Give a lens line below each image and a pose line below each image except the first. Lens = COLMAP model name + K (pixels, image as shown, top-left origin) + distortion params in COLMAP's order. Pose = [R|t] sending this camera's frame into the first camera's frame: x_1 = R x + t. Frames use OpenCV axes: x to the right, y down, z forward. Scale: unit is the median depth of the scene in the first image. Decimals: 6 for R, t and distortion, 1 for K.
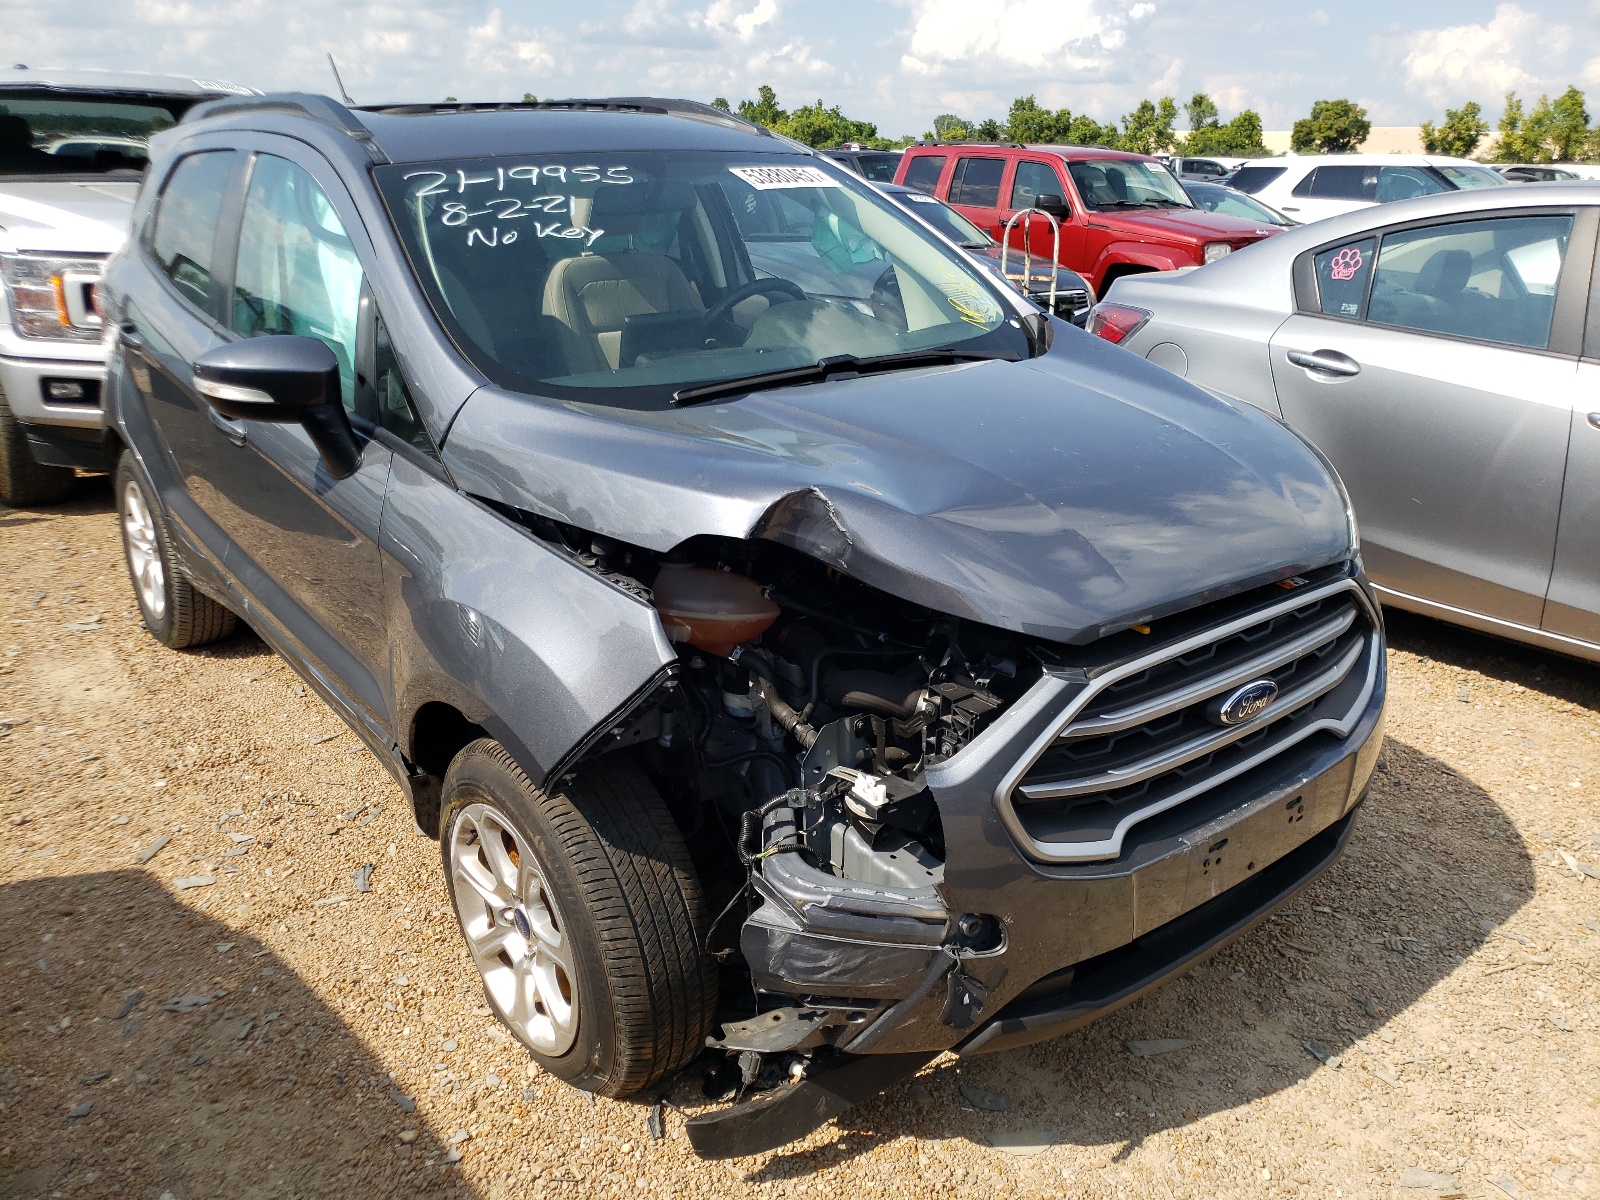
lens RADIAL K [[1278.3, 0, 799.3], [0, 1278.3, 561.8], [0, 0, 1]] dist [0.007204, 0.010830]
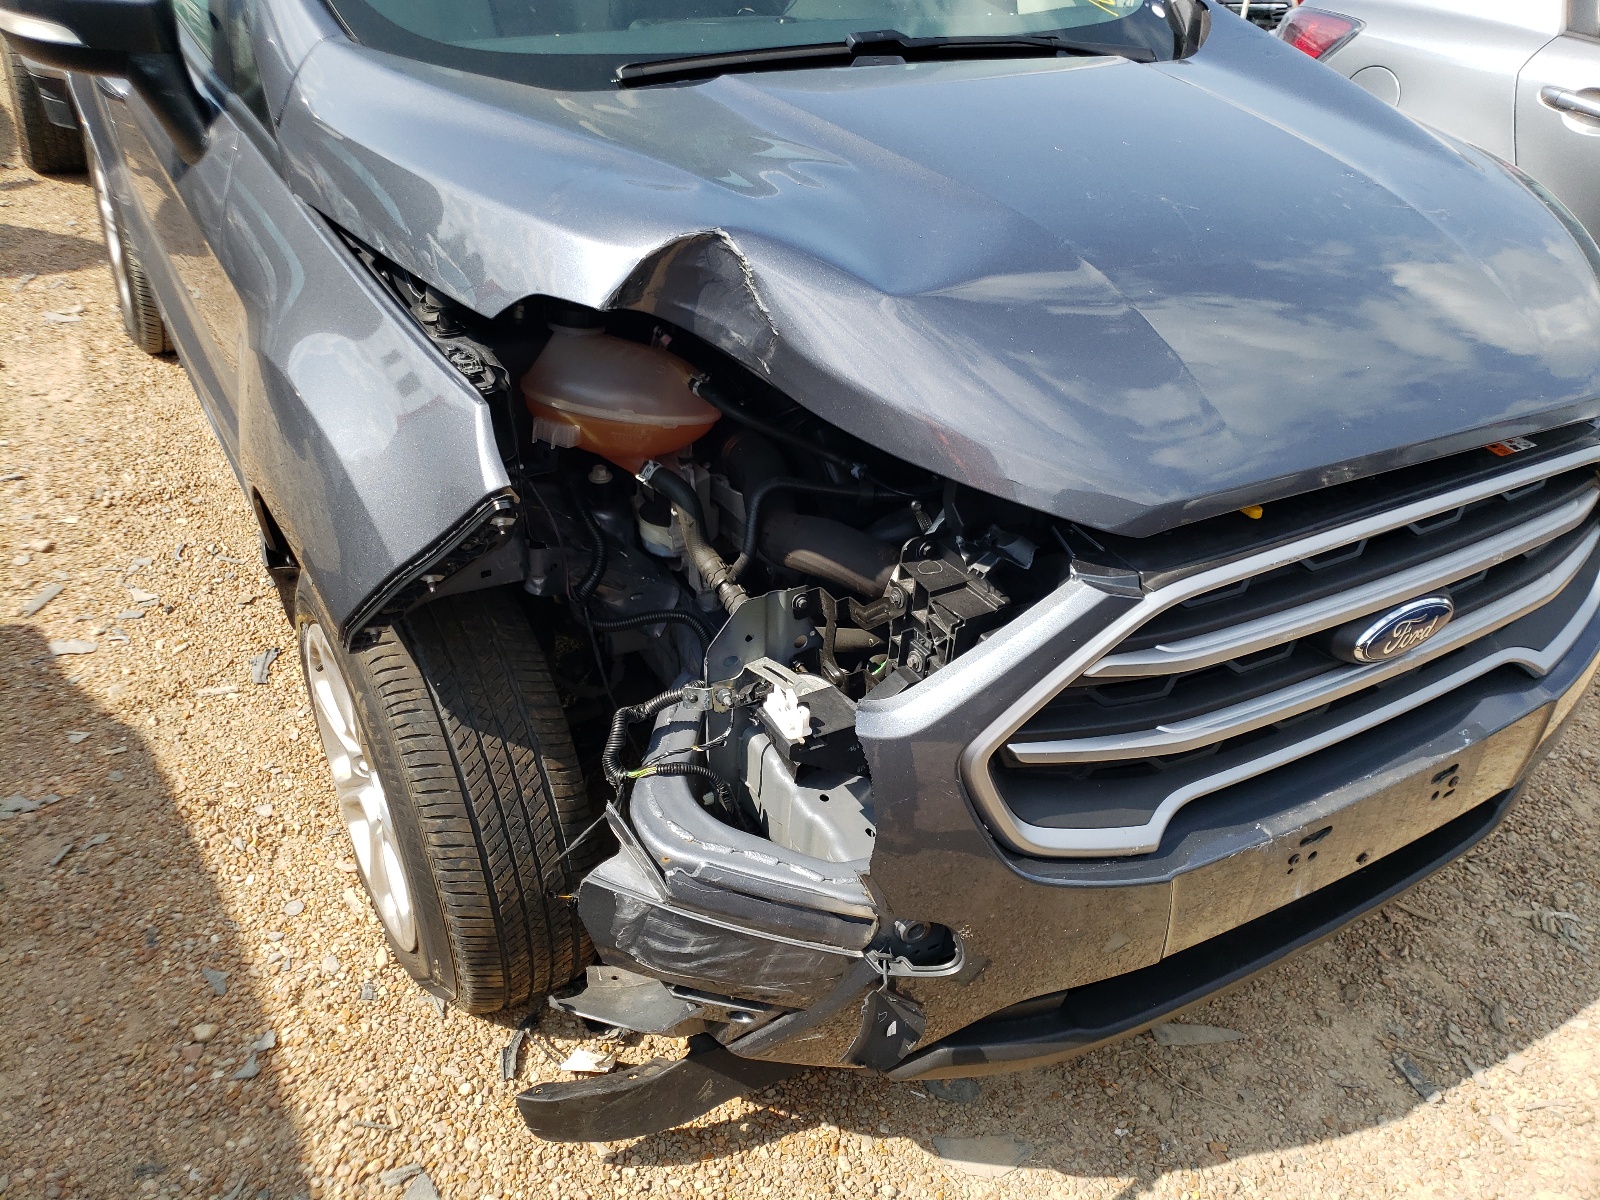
lens RADIAL K [[1278.3, 0, 799.3], [0, 1278.3, 561.8], [0, 0, 1]] dist [0.007204, 0.010830]
pose [[0.990056, 0.105962, -0.092529, 0.102117], [-0.084495, 0.973808, 0.211090, -0.032755], [0.112473, -0.201173, 0.973077, 0.332614]]
